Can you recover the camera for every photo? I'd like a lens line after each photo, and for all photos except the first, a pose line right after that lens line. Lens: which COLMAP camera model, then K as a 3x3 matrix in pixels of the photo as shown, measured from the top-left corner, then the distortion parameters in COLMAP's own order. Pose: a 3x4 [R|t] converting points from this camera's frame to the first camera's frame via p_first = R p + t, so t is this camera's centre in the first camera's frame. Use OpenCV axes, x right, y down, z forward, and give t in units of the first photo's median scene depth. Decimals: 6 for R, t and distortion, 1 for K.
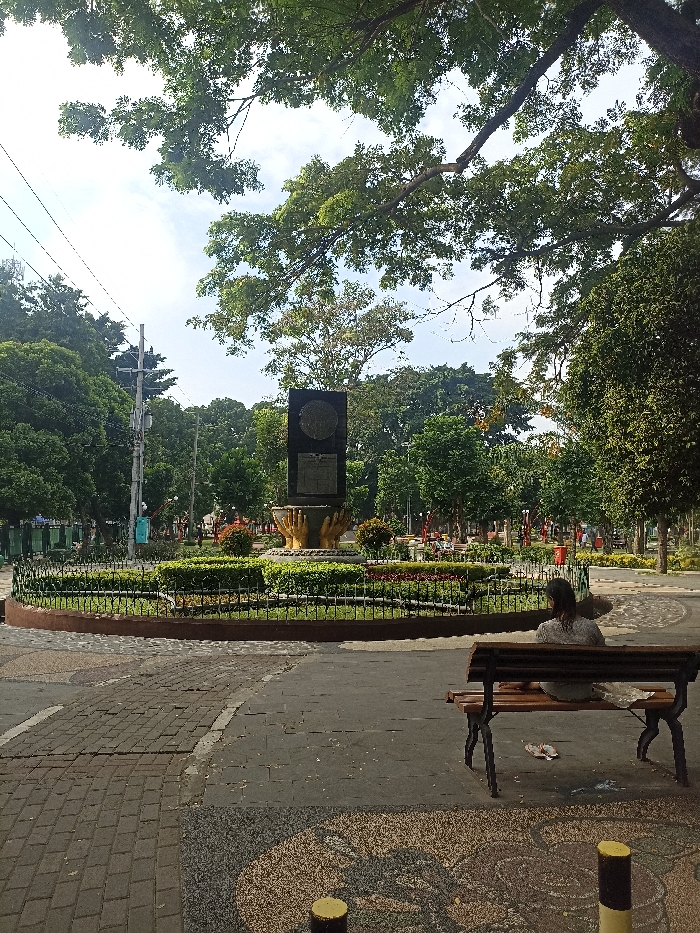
lens RADIAL K [[676.7, 0, 350.0], [0, 676.7, 466.5], [0, 0, 1]] dist [0.004823, -0.007430]
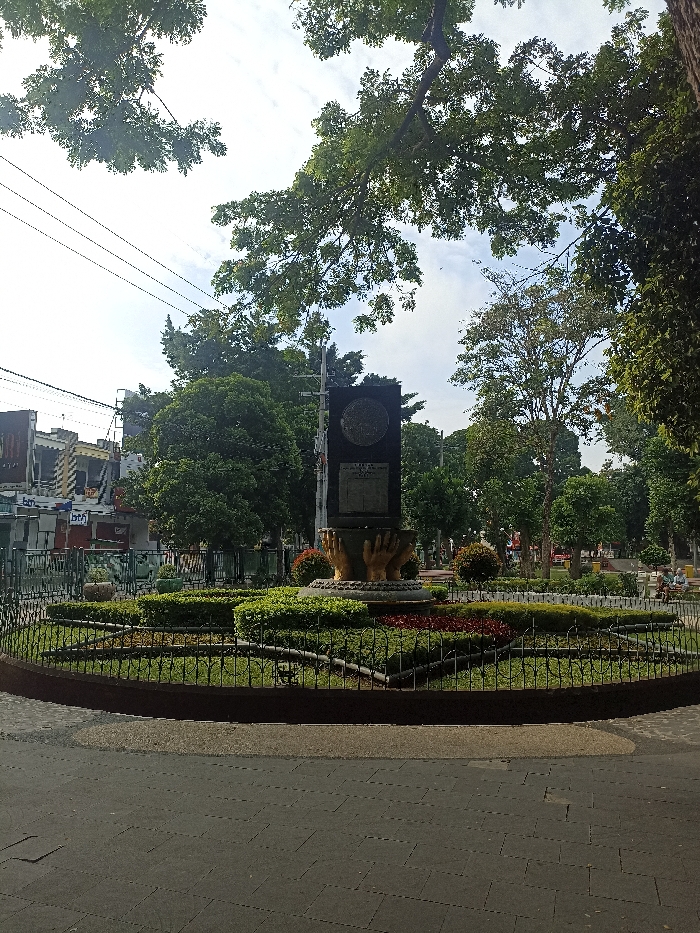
lens RADIAL K [[676.7, 0, 350.0], [0, 676.7, 466.5], [0, 0, 1]] dist [0.004823, -0.007430]
pose [[0.896178, -0.052369, -0.440593, 0.238892], [0.035508, 0.998290, -0.046433, 0.018154], [0.442271, 0.025968, 0.896505, 0.214334]]
